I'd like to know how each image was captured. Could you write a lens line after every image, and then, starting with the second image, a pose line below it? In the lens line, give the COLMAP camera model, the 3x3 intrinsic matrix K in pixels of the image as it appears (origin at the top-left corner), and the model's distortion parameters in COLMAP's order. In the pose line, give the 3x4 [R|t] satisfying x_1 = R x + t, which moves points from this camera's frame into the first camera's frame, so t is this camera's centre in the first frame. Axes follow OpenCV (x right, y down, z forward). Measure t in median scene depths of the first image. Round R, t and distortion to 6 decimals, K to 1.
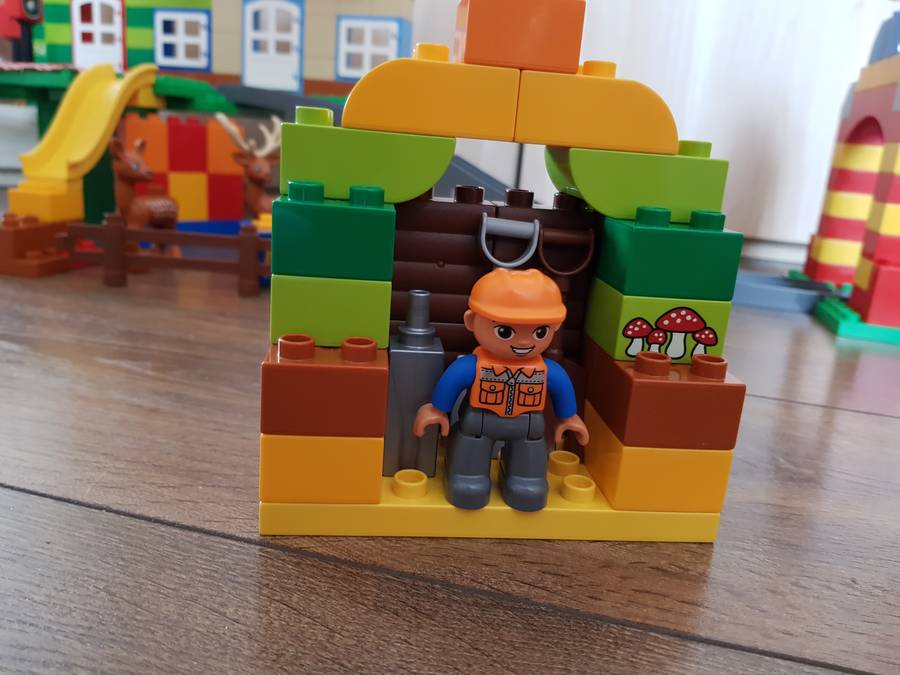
lens RADIAL K [[692.7, 0, 450.0], [0, 692.7, 337.5], [0, 0, 1]] dist [0.107248, -0.197339]
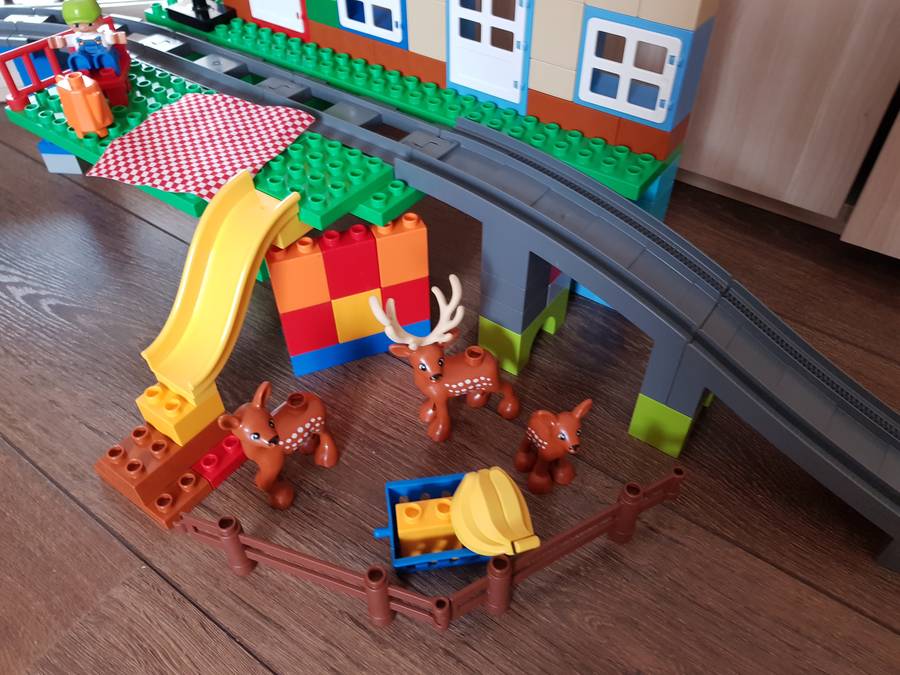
lens RADIAL K [[700.9, 0, 457.4], [0, 700.9, 339.2], [0, 0, 1]] dist [0.077337, -0.137752]
pose [[0.920377, 0.212408, -0.328312, -0.001493], [-0.023802, 0.868479, 0.495154, -0.489017], [0.390306, -0.447914, 0.804384, 0.329880]]
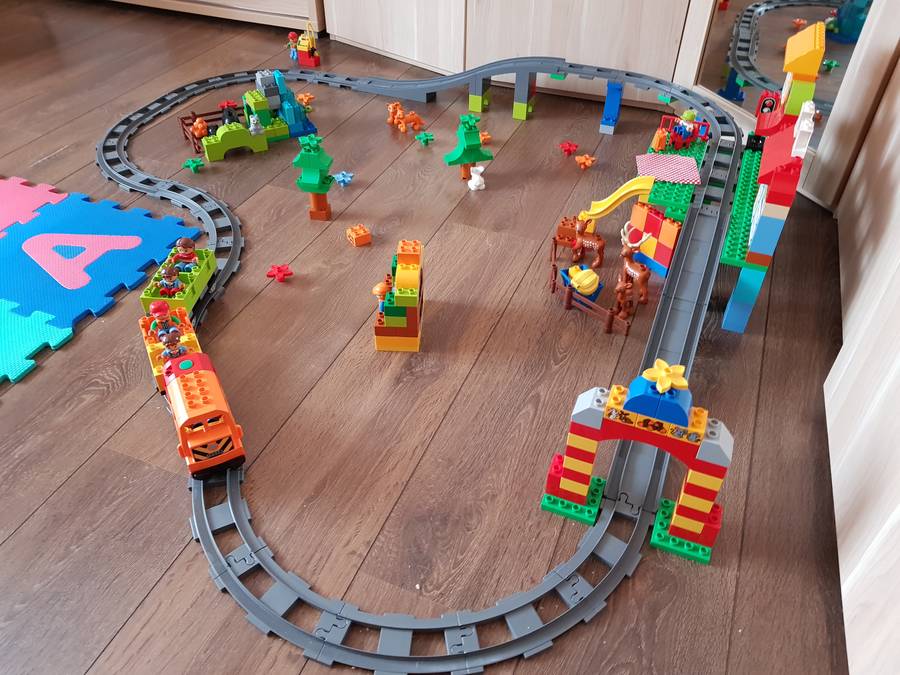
lens RADIAL K [[692.7, 0, 450.0], [0, 692.7, 337.5], [0, 0, 1]] dist [0.107248, -0.197339]
pose [[-0.159049, 0.587734, -0.793267, 1.317063], [-0.266098, 0.748239, 0.607726, -0.945050], [0.950734, 0.307745, 0.037388, 0.369294]]
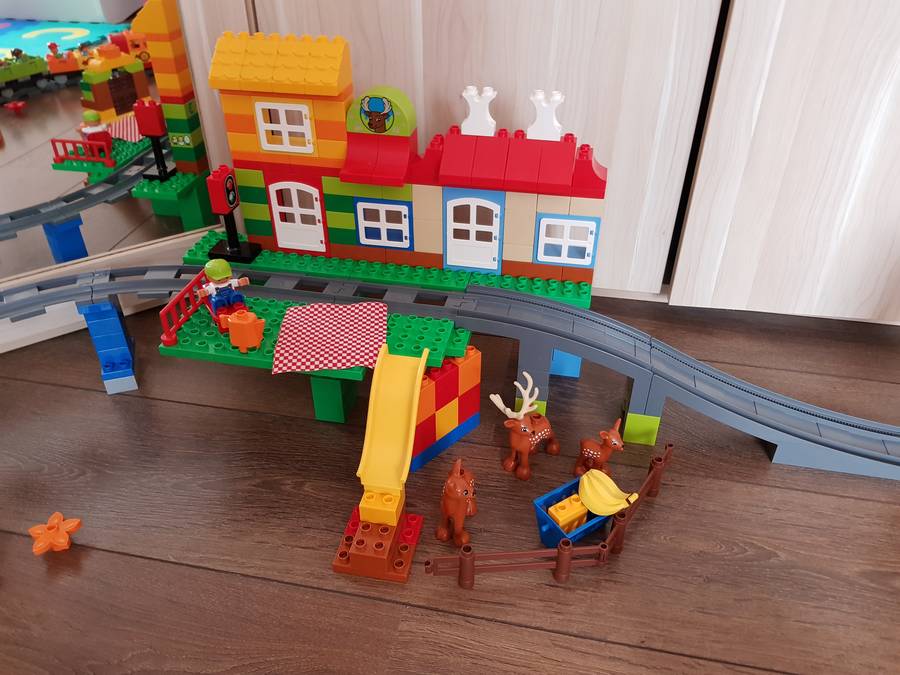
lens RADIAL K [[692.7, 0, 450.0], [0, 692.7, 337.5], [0, 0, 1]] dist [0.107248, -0.197339]
pose [[0.996325, -0.083715, -0.018106, -0.280245], [0.084779, 0.933823, 0.347544, -0.639225], [-0.012187, -0.347802, 0.937489, -0.071148]]
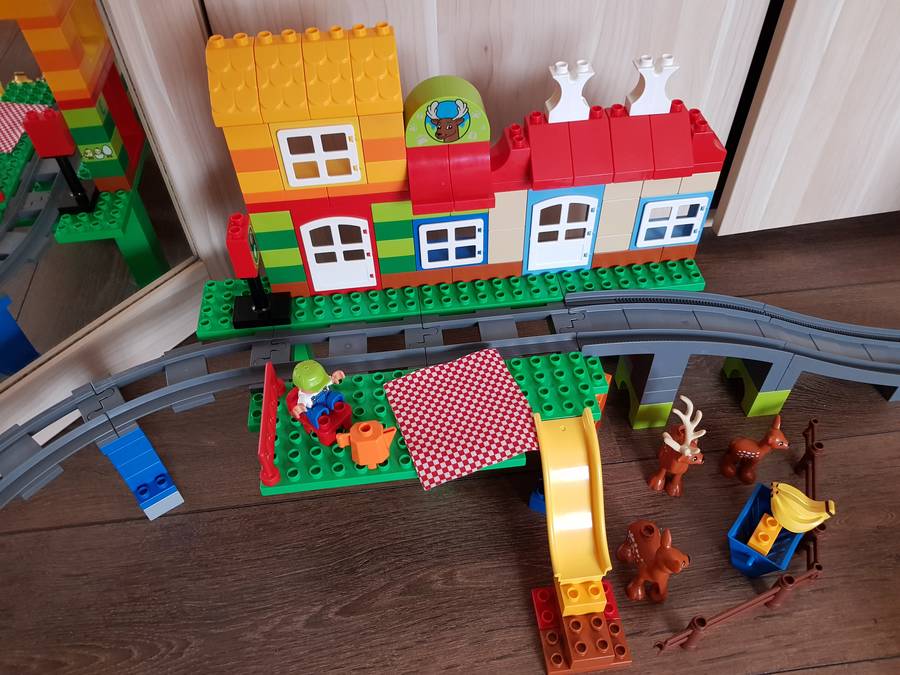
lens RADIAL K [[692.7, 0, 450.0], [0, 692.7, 337.5], [0, 0, 1]] dist [0.107248, -0.197339]
pose [[0.934388, -0.322173, 0.152065, -0.565169], [0.183276, 0.800729, 0.570301, -0.843357], [-0.305498, -0.505012, 0.807238, 0.243822]]
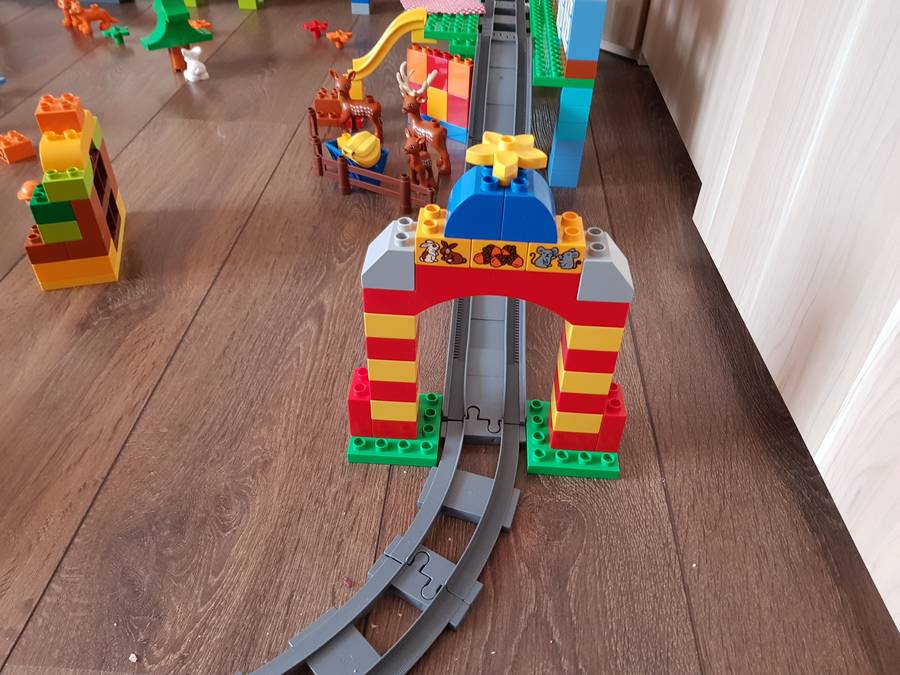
lens RADIAL K [[700.9, 0, 457.4], [0, 700.9, 339.2], [0, 0, 1]] dist [0.077337, -0.137752]
pose [[0.173343, 0.582524, -0.794115, 1.023030], [-0.265848, 0.804066, 0.531792, -0.539290], [0.948302, 0.118932, 0.294242, 0.537743]]
